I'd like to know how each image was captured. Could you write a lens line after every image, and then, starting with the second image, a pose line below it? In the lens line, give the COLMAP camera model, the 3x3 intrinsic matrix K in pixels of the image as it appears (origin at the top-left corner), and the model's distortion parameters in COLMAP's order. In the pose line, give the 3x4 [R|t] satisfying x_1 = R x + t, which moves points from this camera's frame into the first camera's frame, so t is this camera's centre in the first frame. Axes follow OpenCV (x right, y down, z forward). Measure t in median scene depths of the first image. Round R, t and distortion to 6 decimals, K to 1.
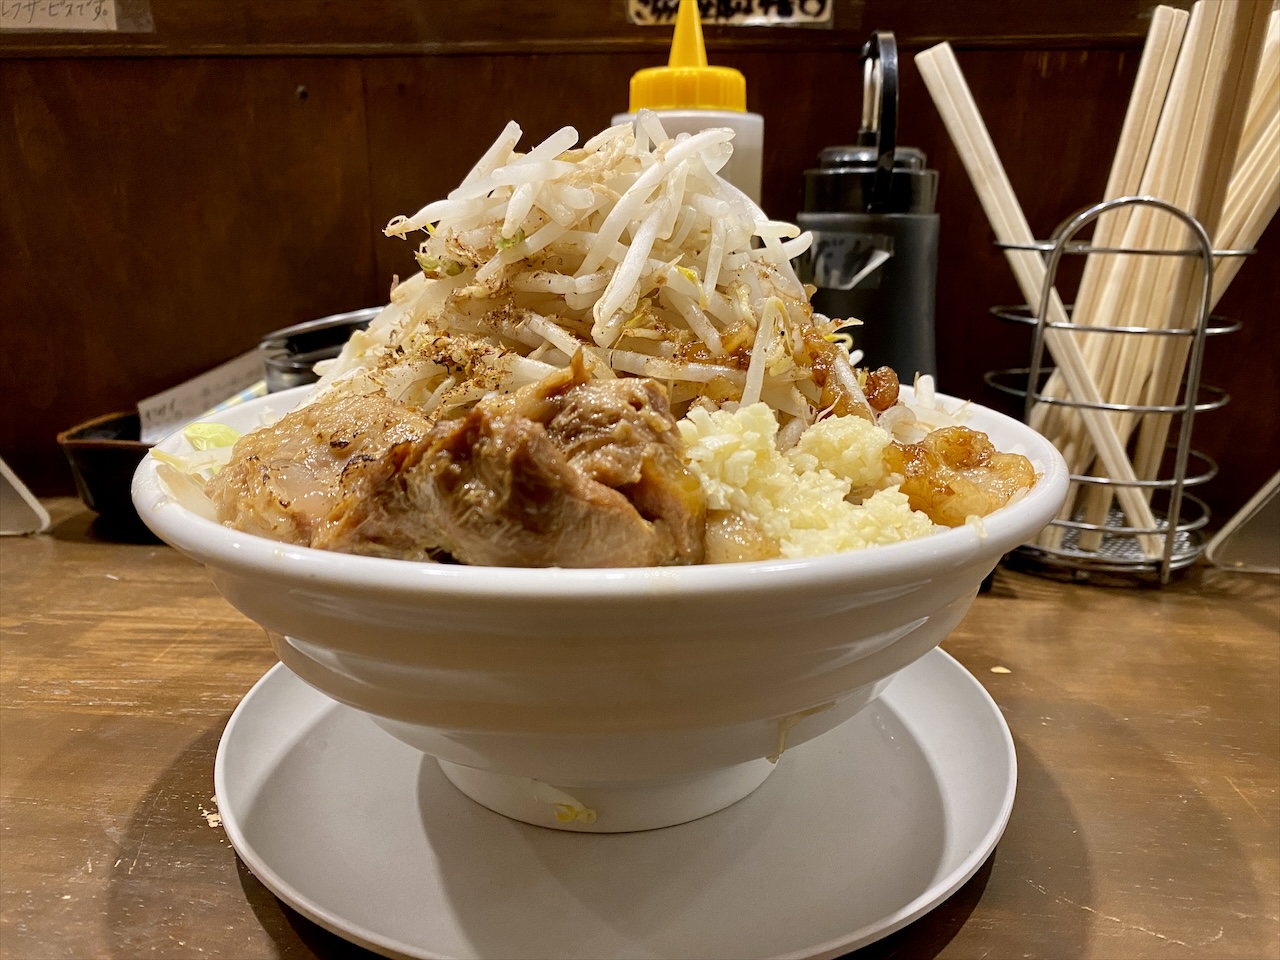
lens RADIAL K [[974.7, 0, 640.0], [0, 974.7, 480.0], [0, 0, 1]] dist [0.003758, 0.002278]
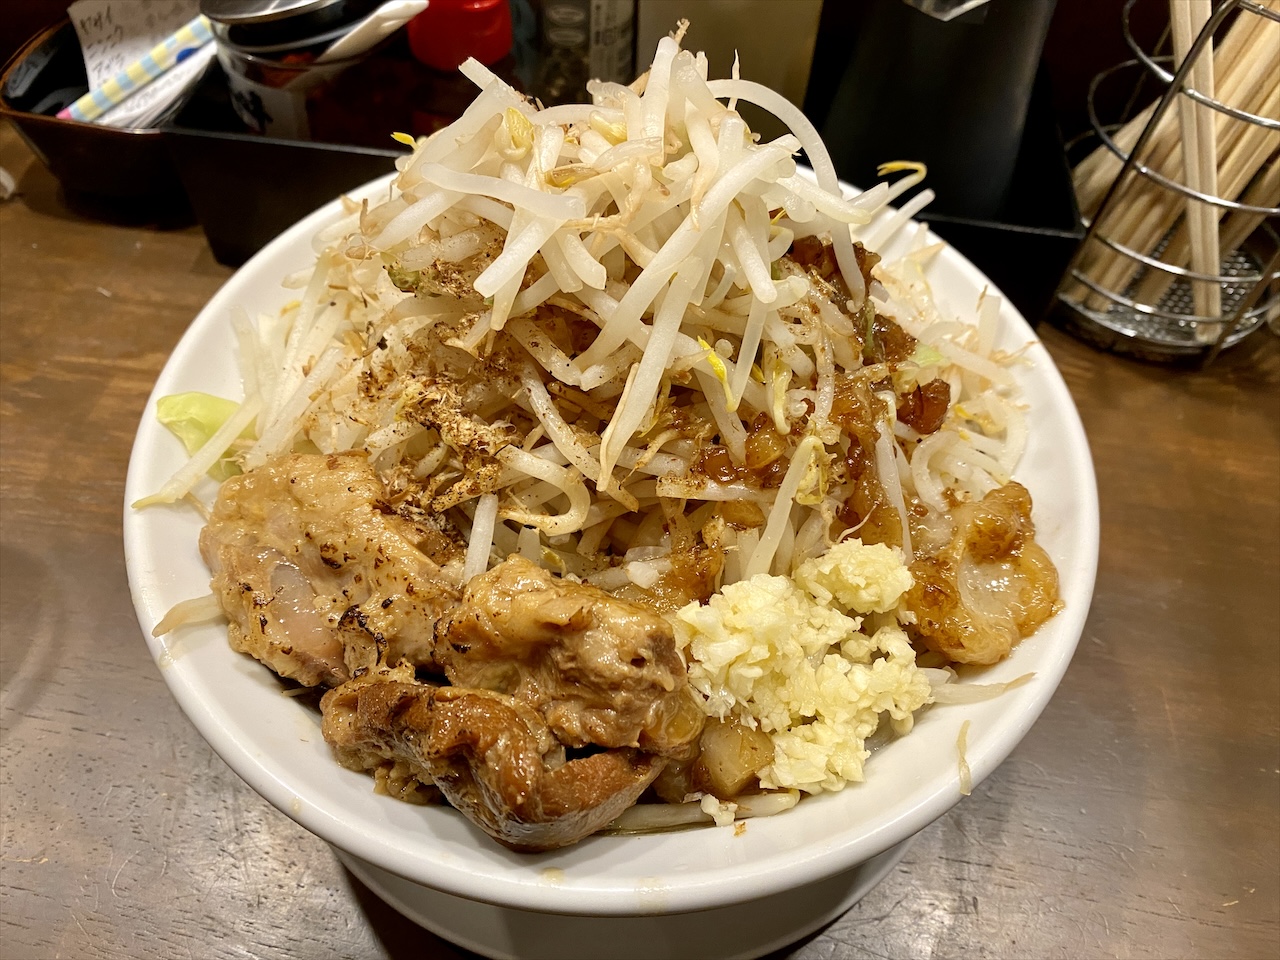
lens RADIAL K [[963.7, 0, 619.6], [0, 963.7, 479.9], [0, 0, 1]] dist [-0.001651, 0.001291]
pose [[0.998166, 0.058440, -0.015796, -0.015265], [-0.037267, 0.798821, 0.600413, -0.626464], [0.047707, -0.598723, 0.799534, 0.285735]]
